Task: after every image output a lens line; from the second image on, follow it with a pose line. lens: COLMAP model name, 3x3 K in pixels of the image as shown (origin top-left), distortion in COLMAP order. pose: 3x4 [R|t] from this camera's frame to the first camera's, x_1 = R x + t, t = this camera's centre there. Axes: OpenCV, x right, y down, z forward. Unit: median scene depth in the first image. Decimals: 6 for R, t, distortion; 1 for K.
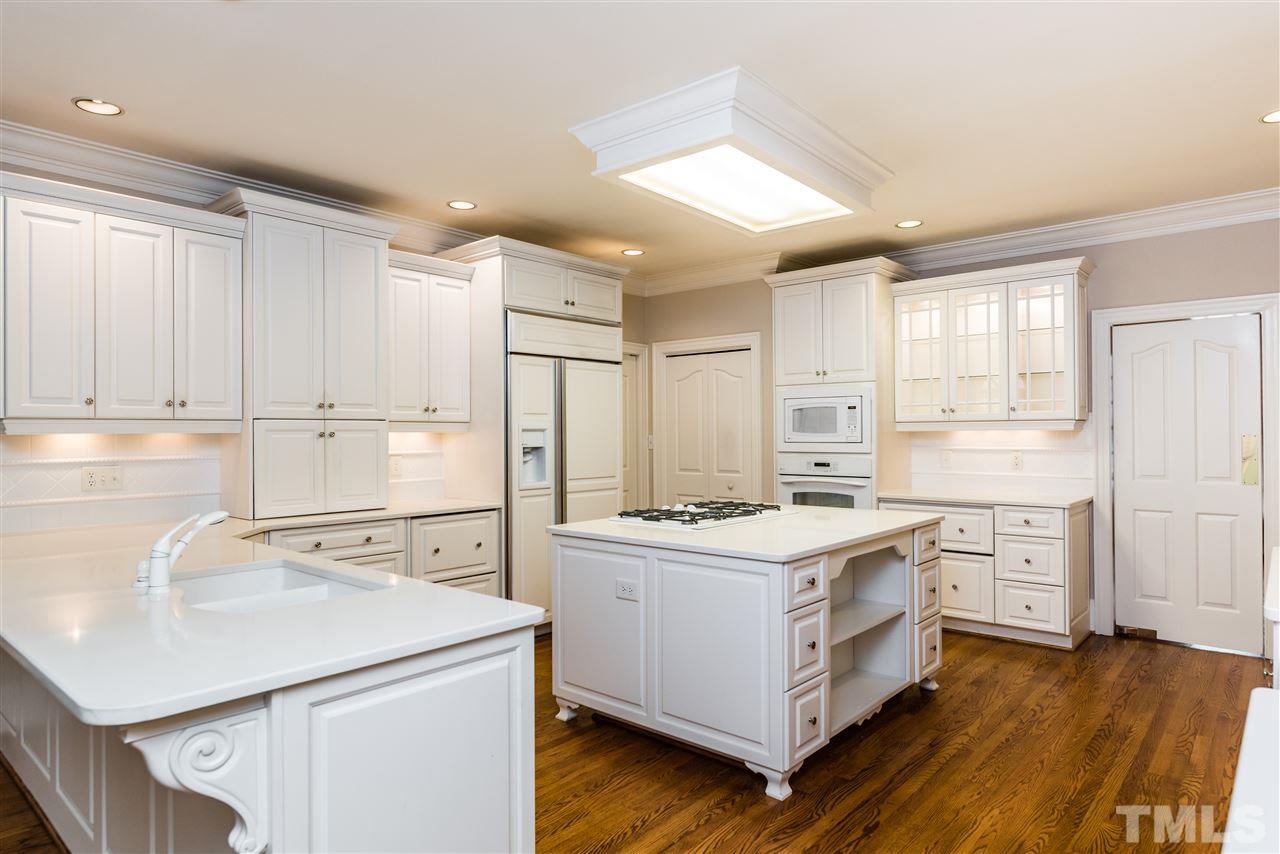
lens RADIAL K [[732.8, 0, 659.6], [0, 732.8, 430.1], [0, 0, 1]] dist [0.000643, 0.000453]
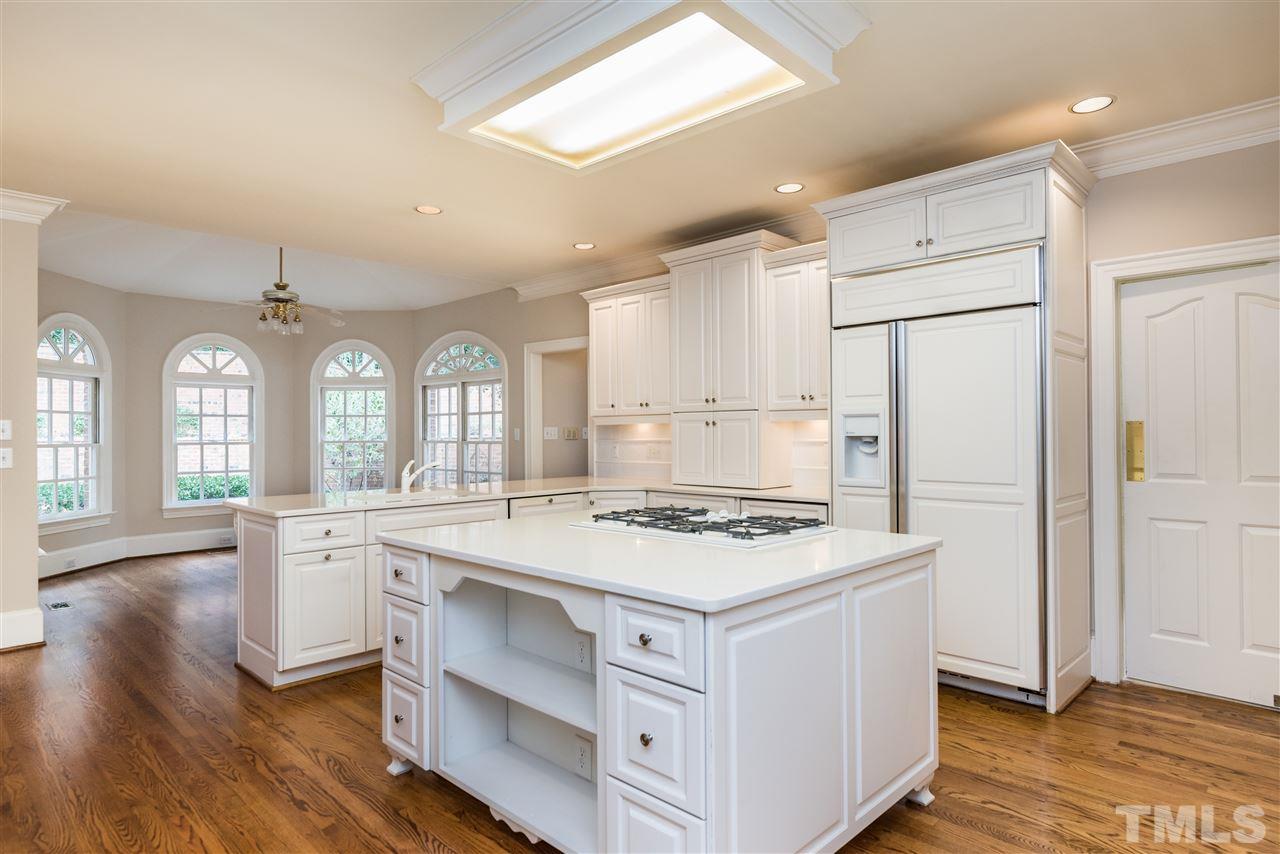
lens RADIAL K [[732.8, 0, 659.6], [0, 732.8, 430.1], [0, 0, 1]] dist [0.000643, 0.000453]
pose [[-0.054724, 0.003092, -0.998497, 0.790999], [0.013249, 0.999909, 0.002370, 0.013308], [0.998414, -0.013099, -0.054760, 0.961917]]
